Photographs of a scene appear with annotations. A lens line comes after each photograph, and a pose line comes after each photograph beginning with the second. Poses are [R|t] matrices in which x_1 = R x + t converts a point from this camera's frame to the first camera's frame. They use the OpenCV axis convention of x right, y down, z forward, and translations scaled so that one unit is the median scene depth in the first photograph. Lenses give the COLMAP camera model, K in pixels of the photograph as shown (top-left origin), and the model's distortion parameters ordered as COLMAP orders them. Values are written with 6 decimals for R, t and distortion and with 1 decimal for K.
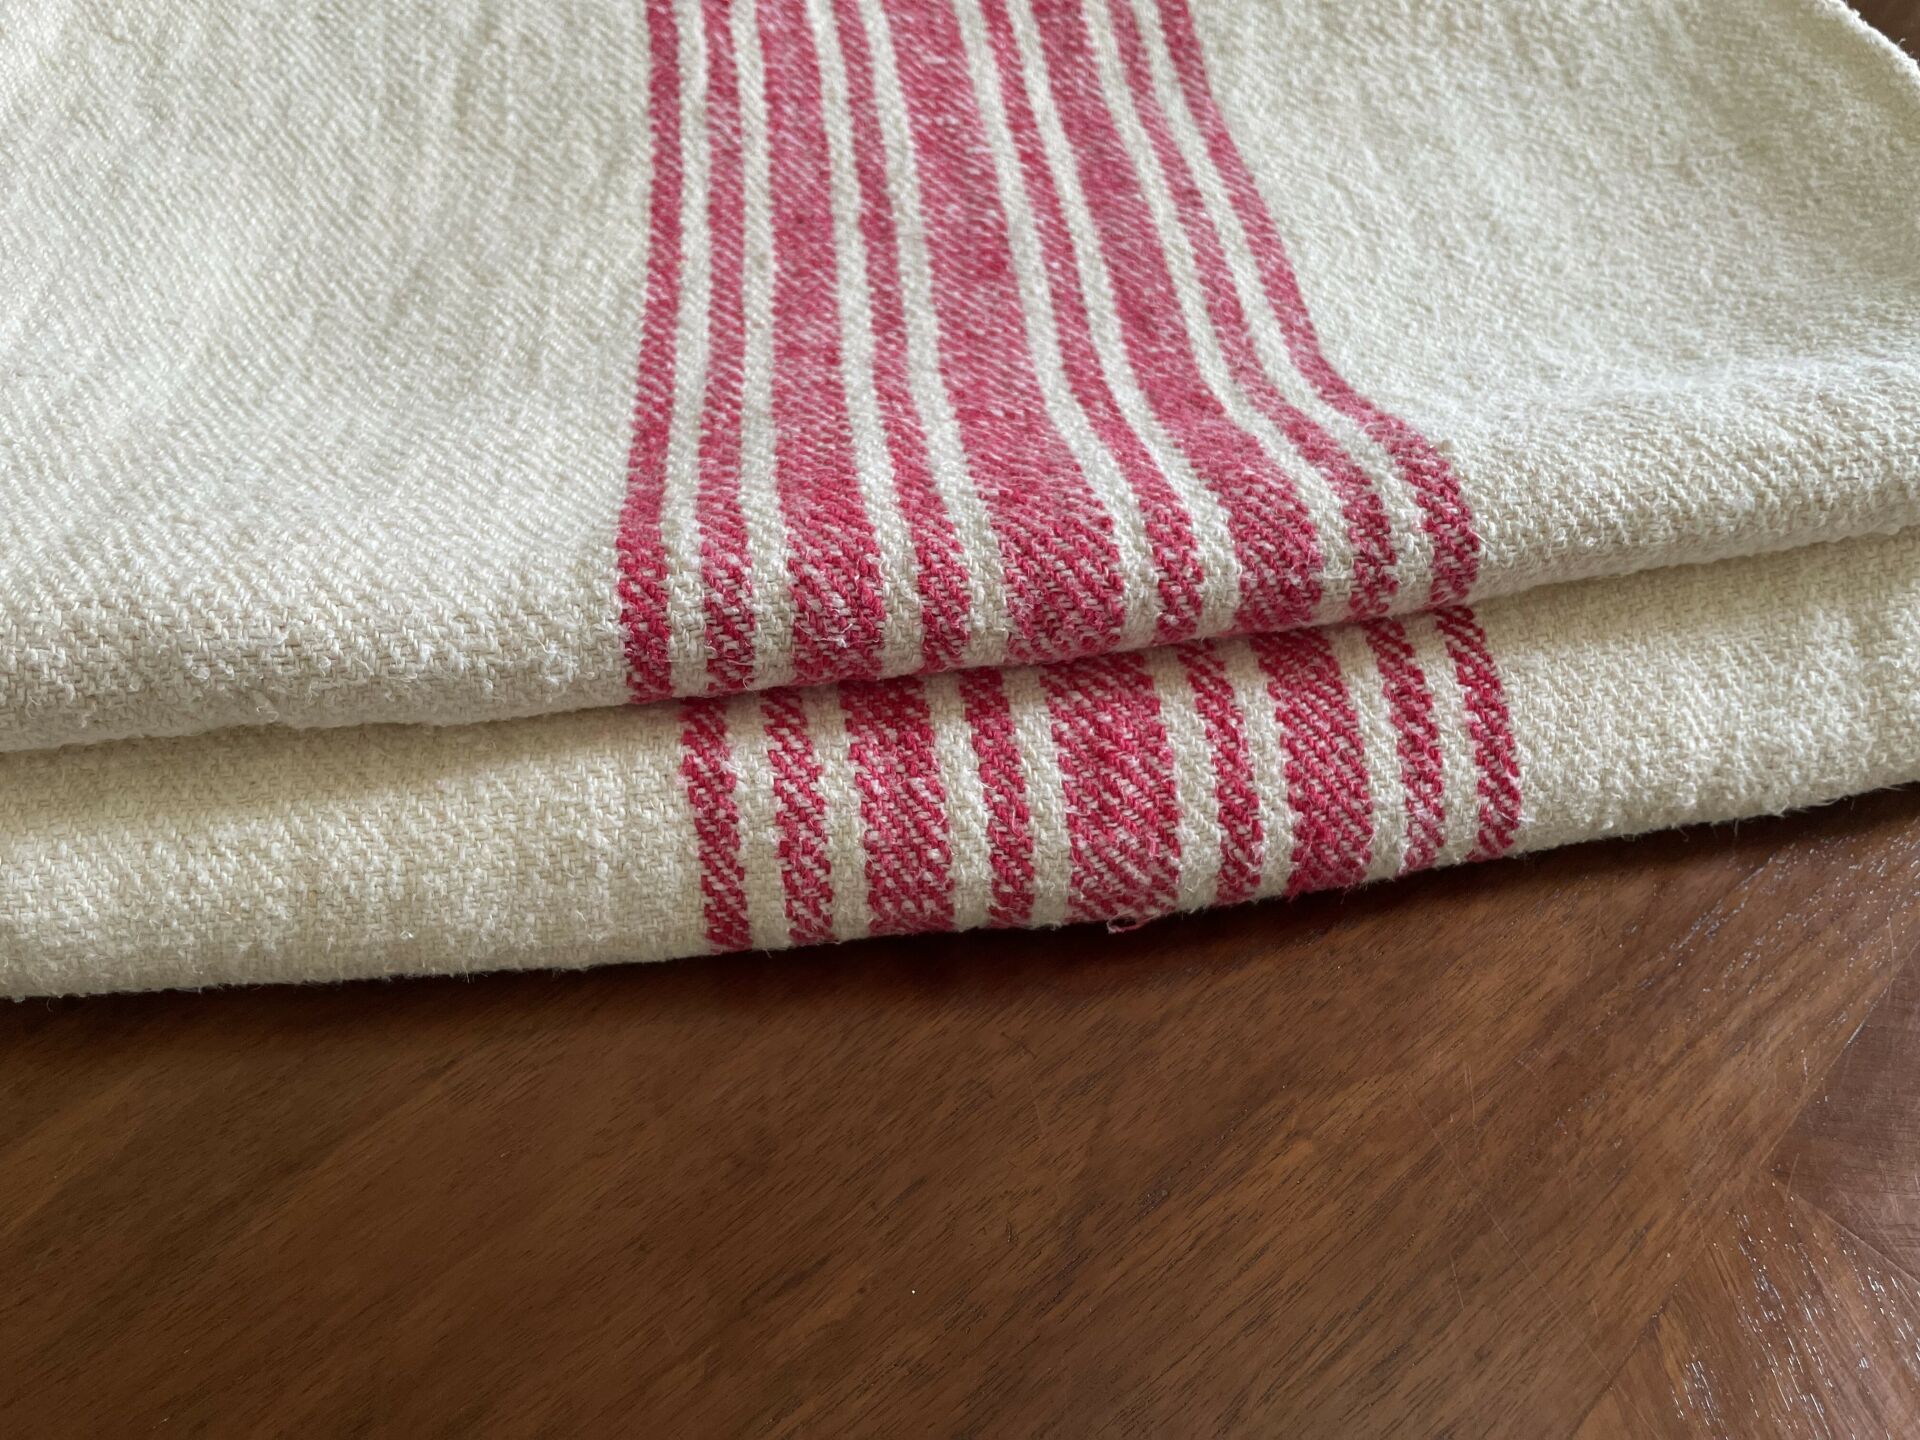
lens RADIAL K [[1481.0, 0, 960.0], [0, 1481.0, 720.0], [0, 0, 1]] dist [0.087502, -0.131652]
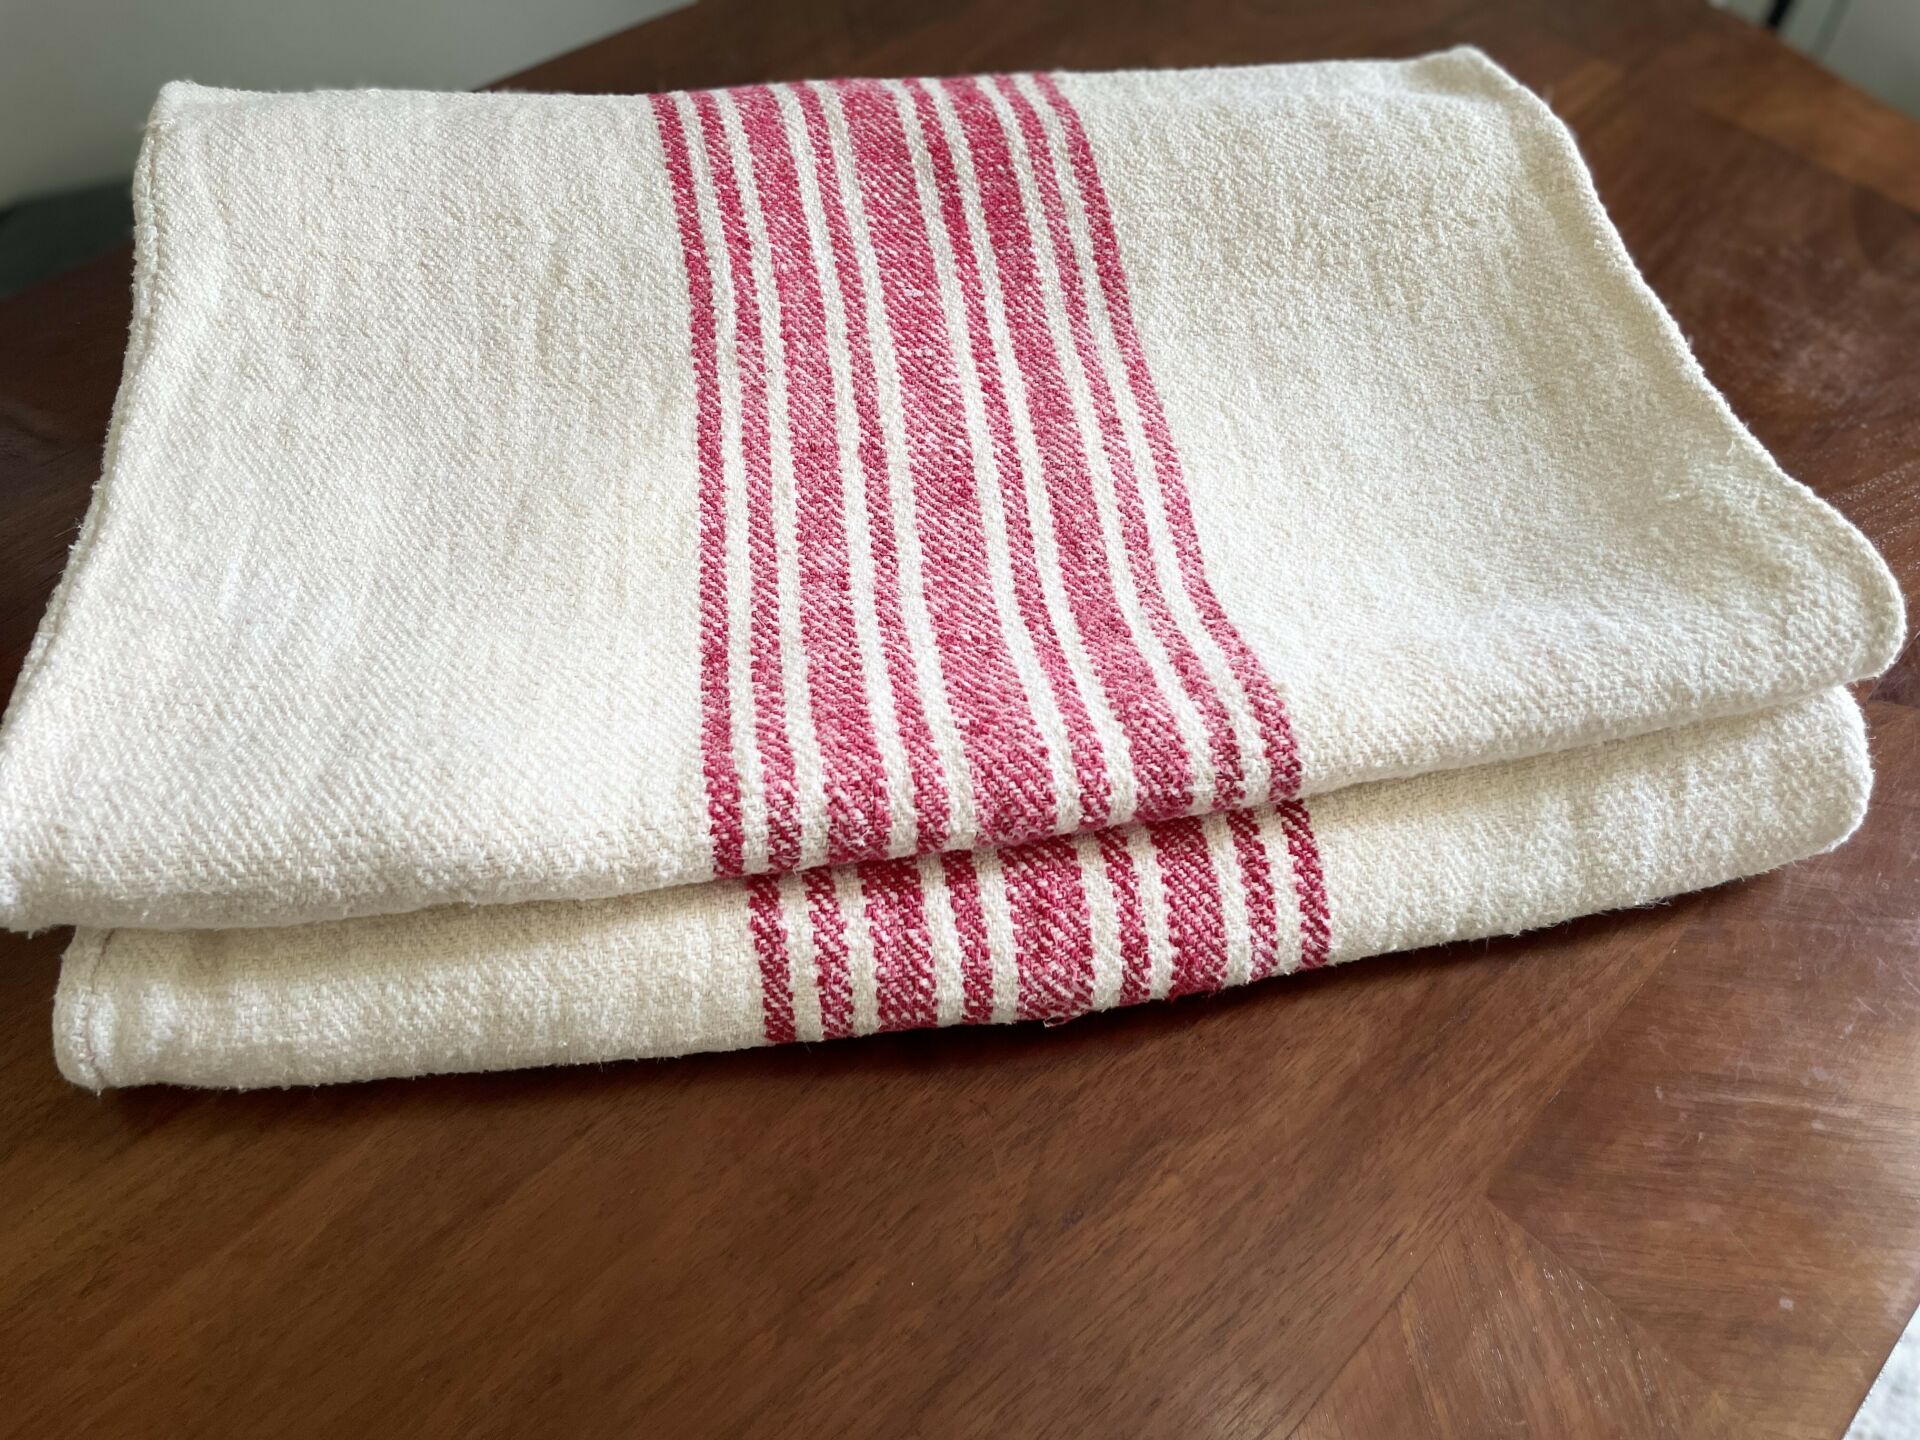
lens RADIAL K [[1469.1, 0, 952.3], [0, 1469.1, 716.7], [0, 0, 1]] dist [0.128641, -0.227304]
pose [[0.999562, 0.000541, 0.029604, -0.031474], [-0.002863, 0.996915, 0.078443, -0.268682], [-0.029470, -0.078493, 0.996479, -0.397887]]
